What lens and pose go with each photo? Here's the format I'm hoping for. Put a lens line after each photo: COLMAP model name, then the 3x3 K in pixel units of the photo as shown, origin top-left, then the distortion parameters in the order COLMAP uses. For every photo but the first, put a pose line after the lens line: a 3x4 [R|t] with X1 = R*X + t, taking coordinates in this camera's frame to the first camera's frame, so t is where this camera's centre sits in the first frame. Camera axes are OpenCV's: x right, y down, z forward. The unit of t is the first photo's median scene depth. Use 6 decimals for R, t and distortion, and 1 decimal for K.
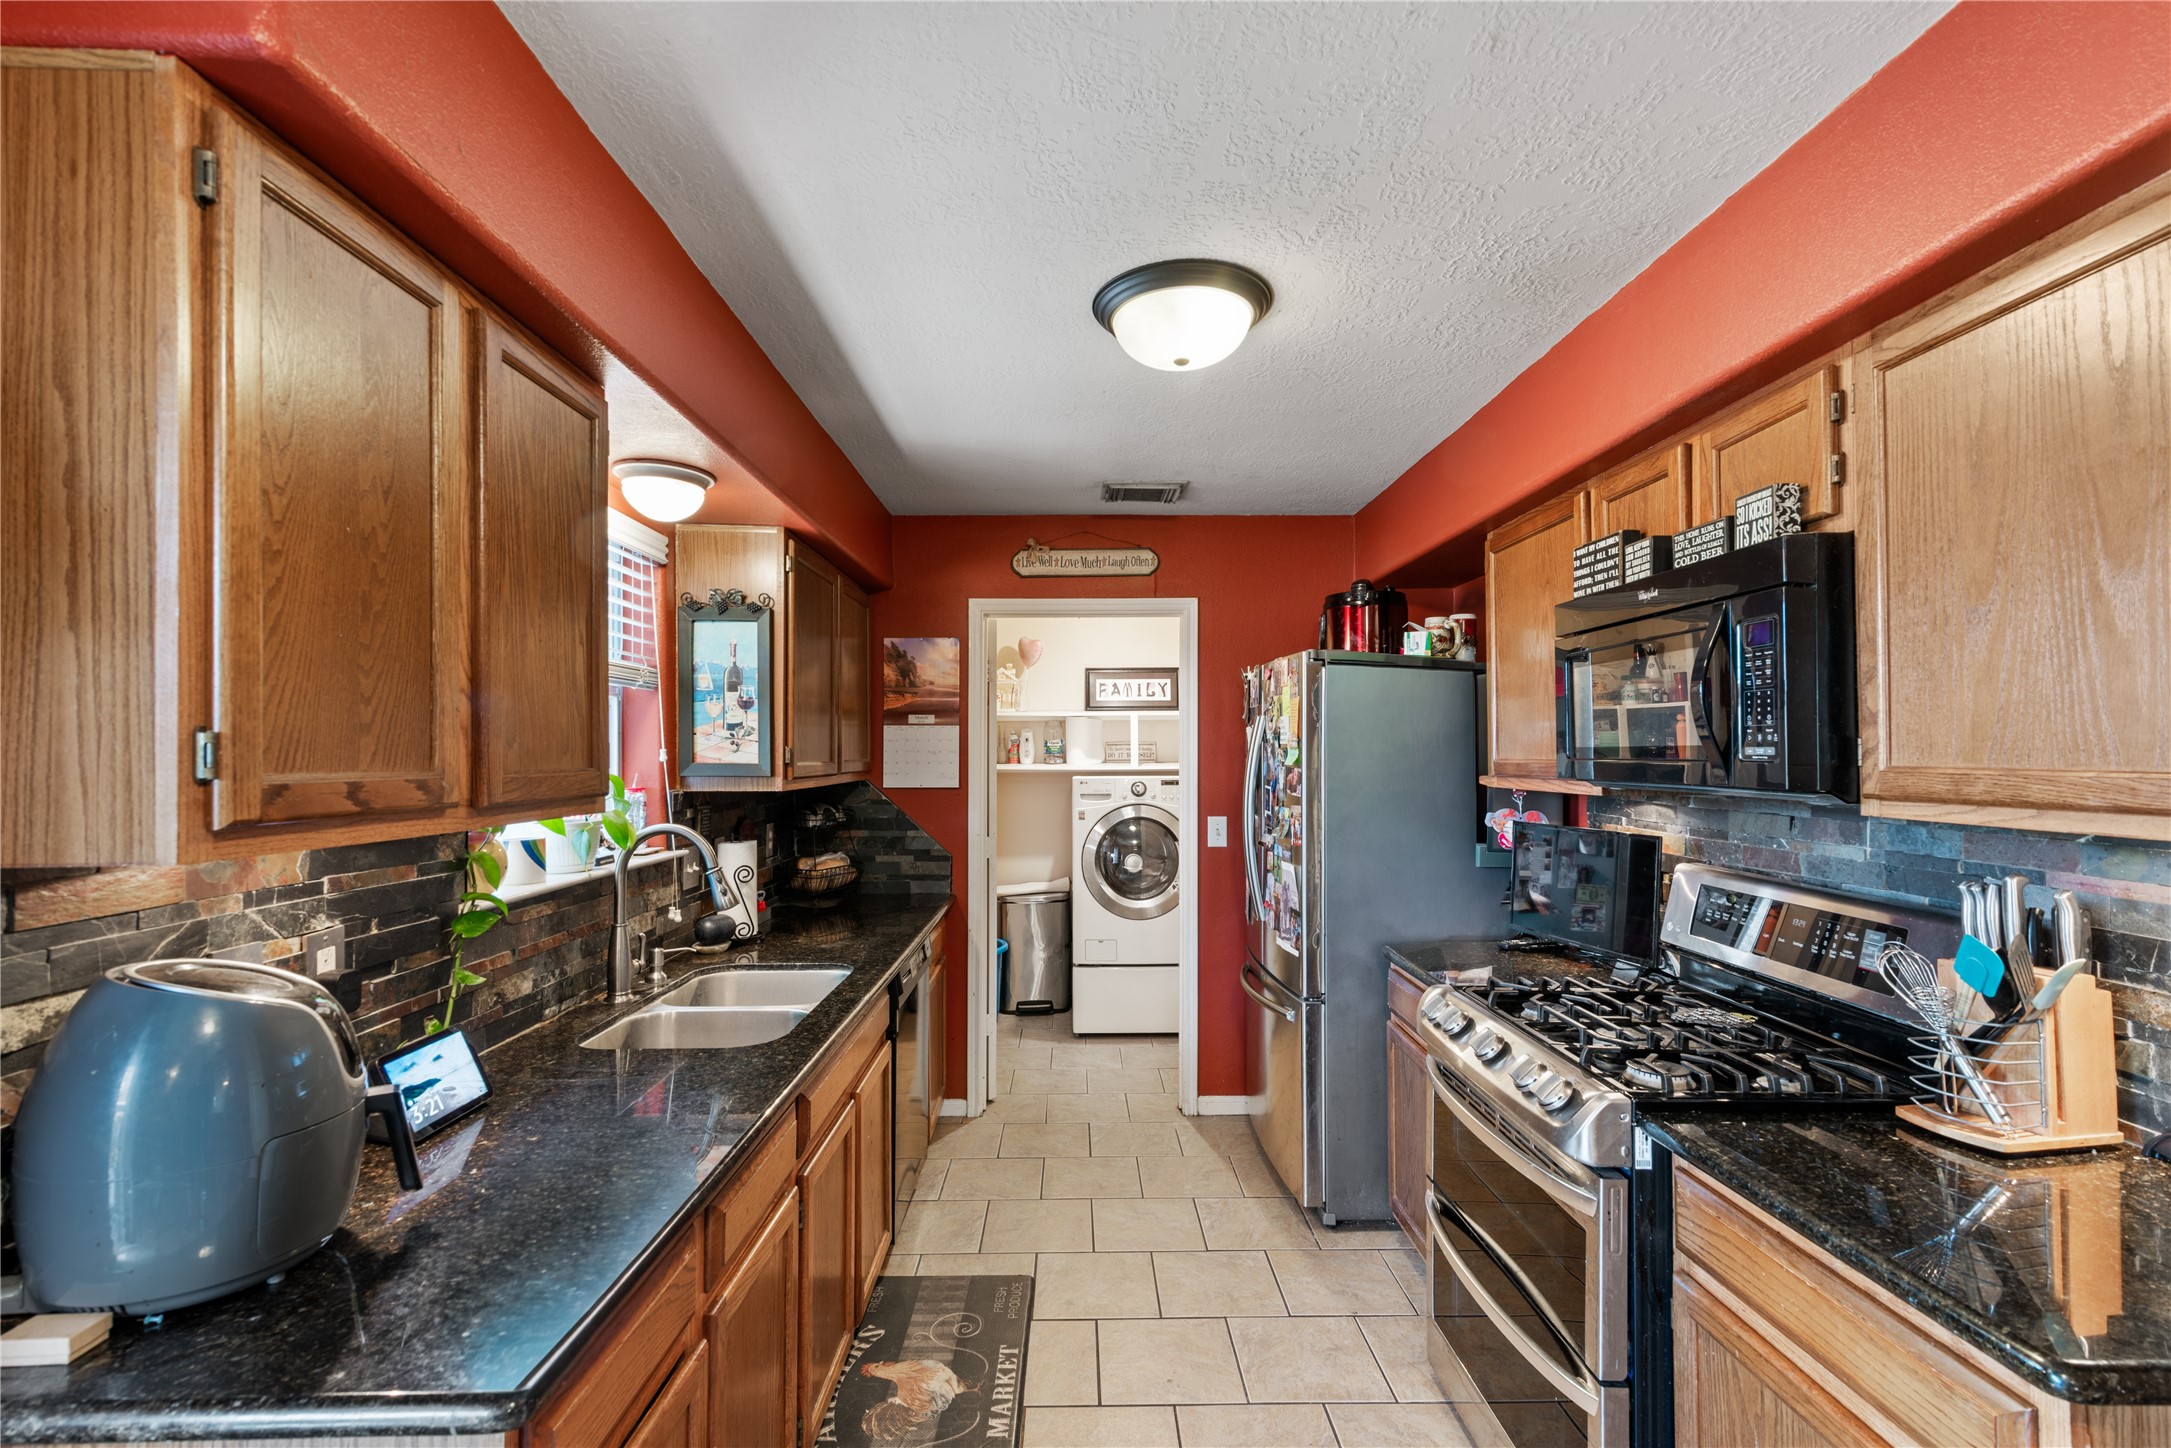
lens RADIAL K [[990.8, 0, 1085.2], [0, 990.8, 753.3], [0, 0, 1]] dist [0.011658, -0.000641]
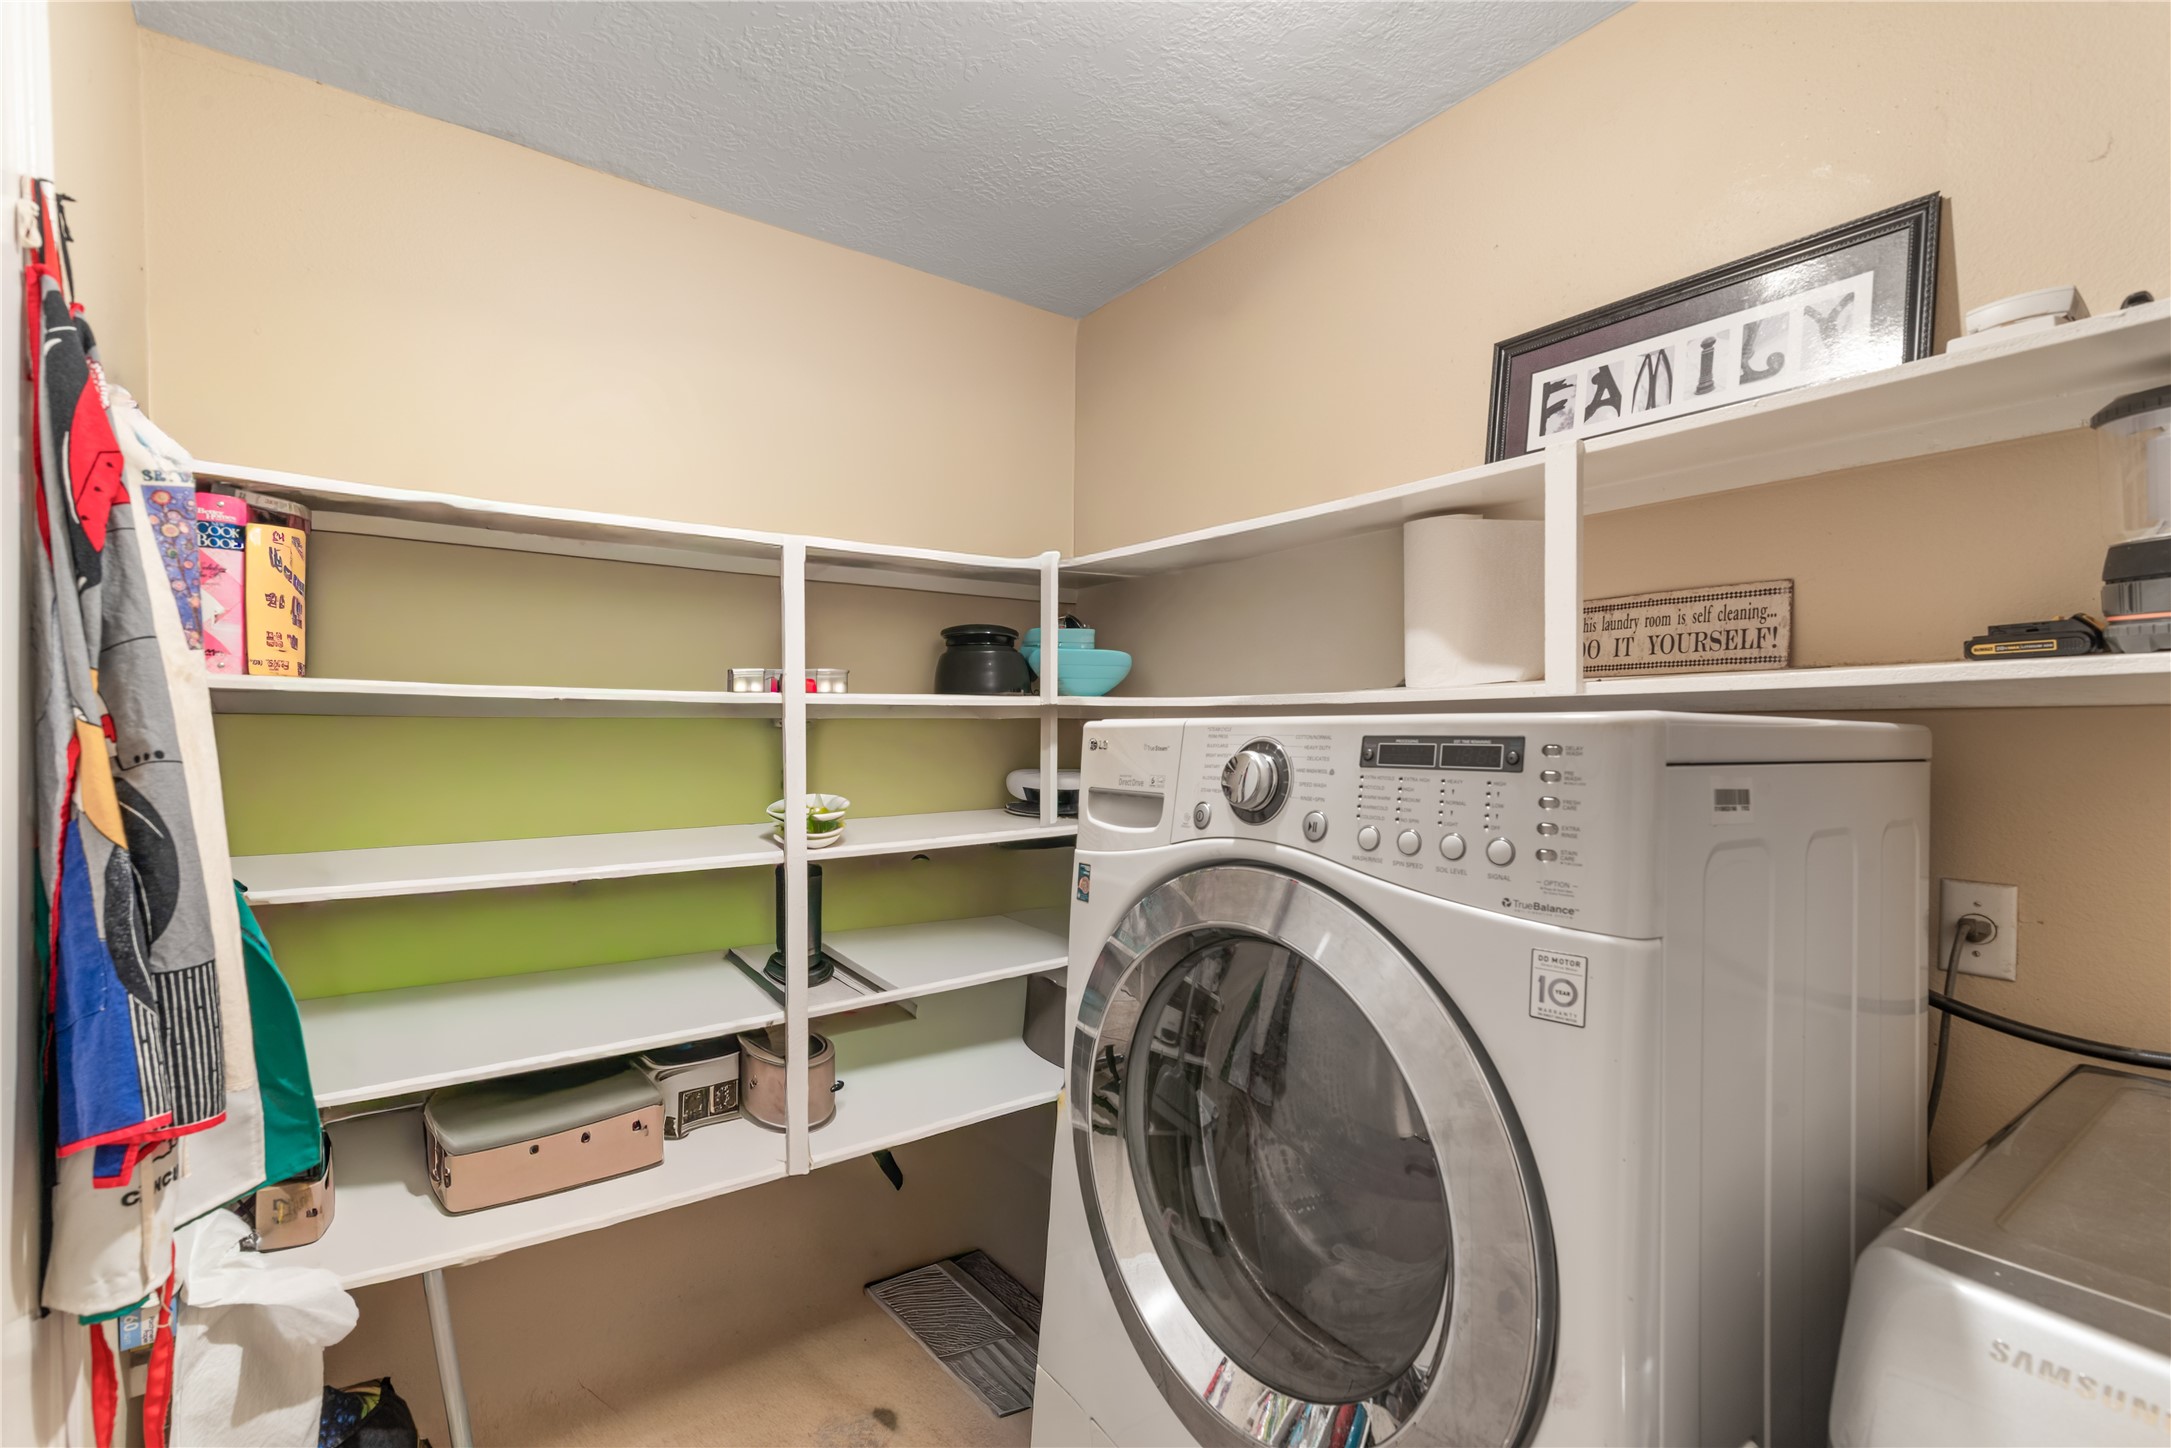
lens RADIAL K [[990.8, 0, 1085.2], [0, 990.8, 753.3], [0, 0, 1]] dist [0.011658, -0.000641]
pose [[0.590620, 0.020284, -0.806695, 0.345889], [-0.001090, 0.999703, 0.024340, 0.048456], [0.806949, -0.013497, 0.590467, 1.593683]]
